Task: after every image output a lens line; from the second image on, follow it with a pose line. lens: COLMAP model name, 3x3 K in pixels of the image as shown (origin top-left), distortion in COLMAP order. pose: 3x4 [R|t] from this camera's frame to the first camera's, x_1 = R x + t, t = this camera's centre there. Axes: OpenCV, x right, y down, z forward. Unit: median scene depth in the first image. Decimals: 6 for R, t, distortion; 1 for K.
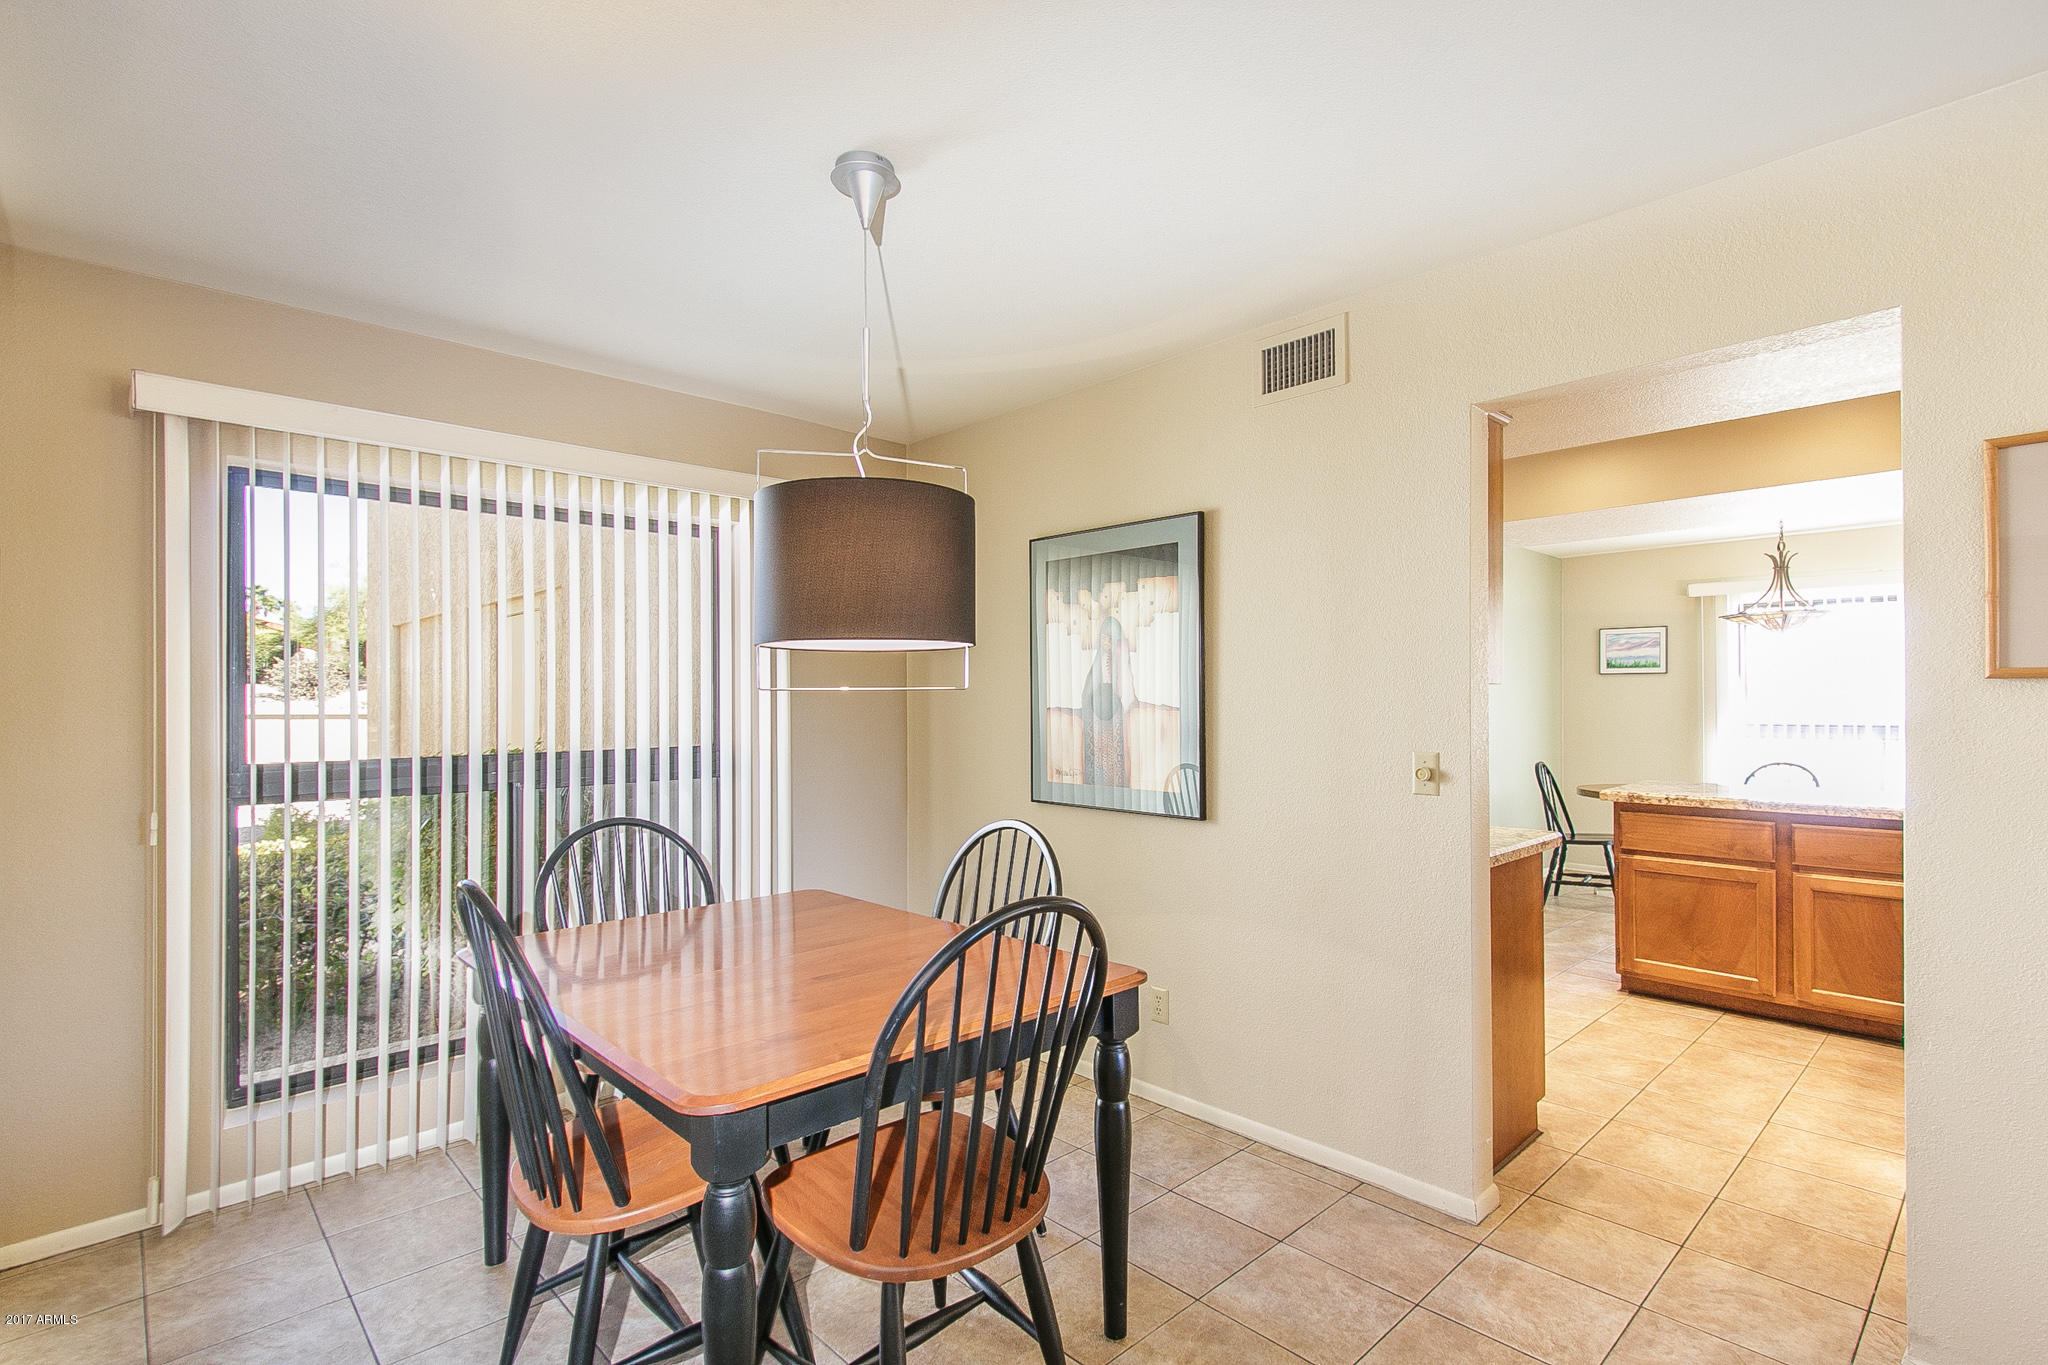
lens RADIAL K [[931.0, 0, 1026.3], [0, 931.0, 696.3], [0, 0, 1]] dist [0.010667, -0.000339]
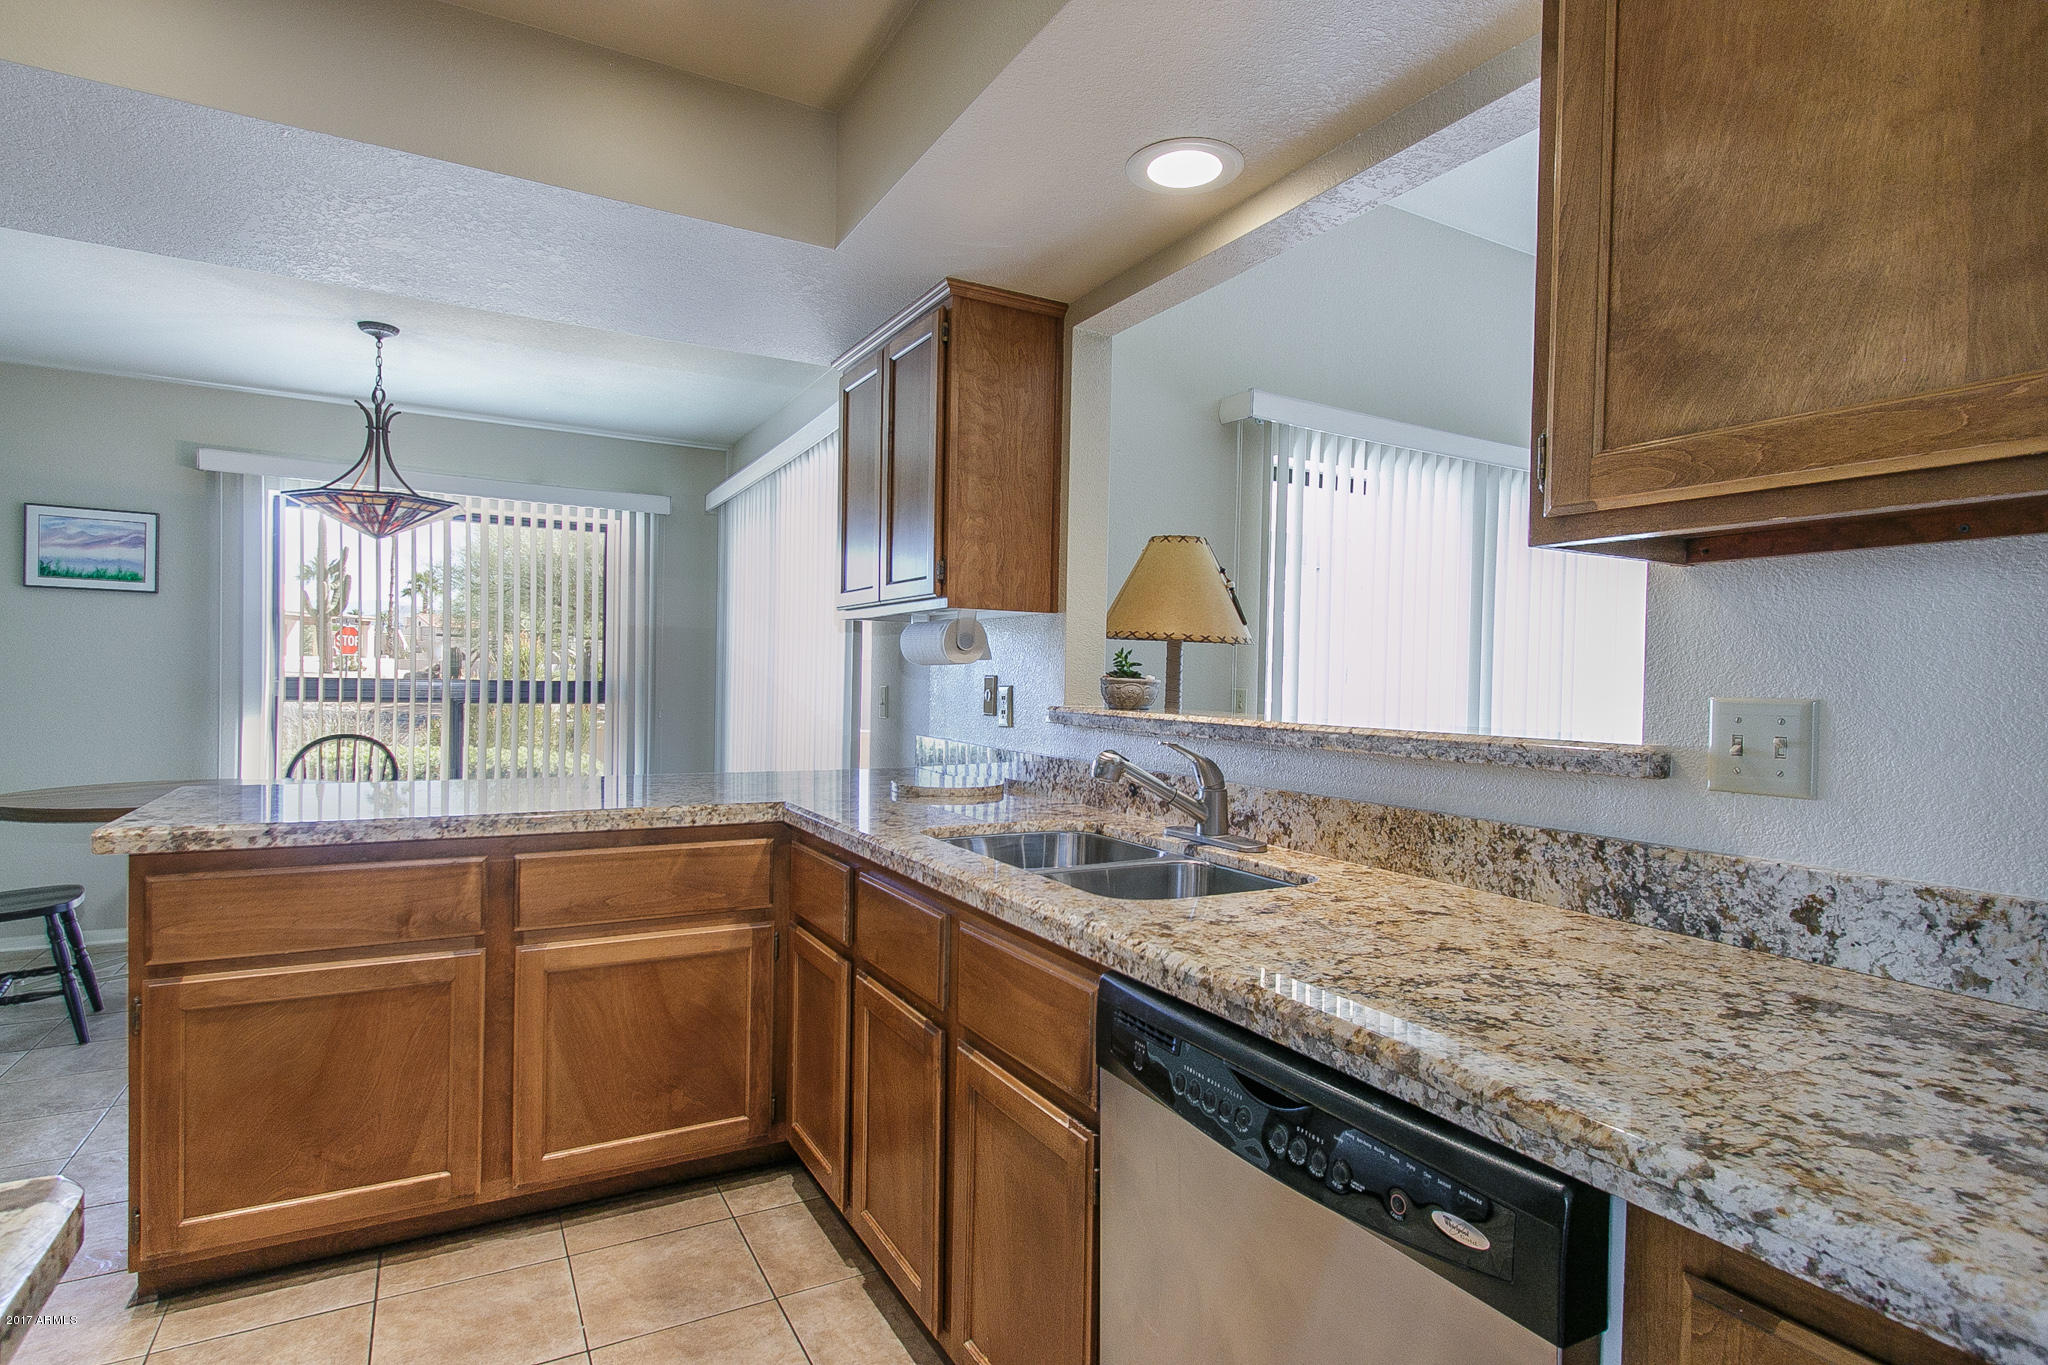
lens RADIAL K [[1047.1, 0, 1038.5], [0, 1047.1, 687.6], [0, 0, 1]] dist [-0.004414, -0.001204]
pose [[0.221278, -0.003110, 0.975206, 0.296463], [-0.023021, 0.999700, 0.008412, 0.030147], [-0.974939, -0.024311, 0.221140, 0.556485]]
